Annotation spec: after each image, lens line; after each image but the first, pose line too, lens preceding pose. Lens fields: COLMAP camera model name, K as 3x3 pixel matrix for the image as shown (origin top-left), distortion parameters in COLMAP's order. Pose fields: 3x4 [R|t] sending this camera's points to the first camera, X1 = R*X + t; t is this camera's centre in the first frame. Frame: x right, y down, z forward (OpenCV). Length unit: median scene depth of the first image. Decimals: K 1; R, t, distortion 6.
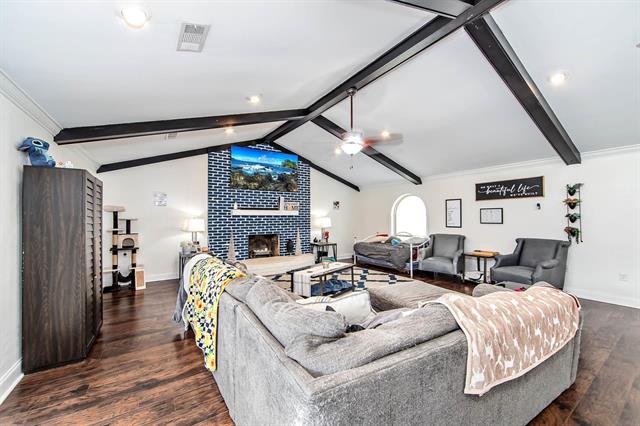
lens RADIAL K [[250.7, 0, 322.1], [0, 250.7, 216.6], [0, 0, 1]] dist [-0.004505, -0.000221]
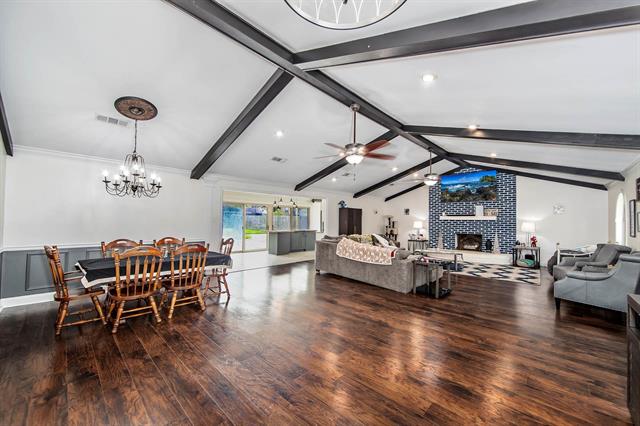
lens RADIAL K [[250.7, 0, 320.5], [0, 250.7, 213.9], [0, 0, 1]] dist [-0.004505, -0.000221]
pose [[0.218884, -0.019813, -0.975550, 0.947980], [-0.007829, 0.999726, -0.022061, -0.001186], [0.975719, 0.012467, 0.218669, -0.079994]]
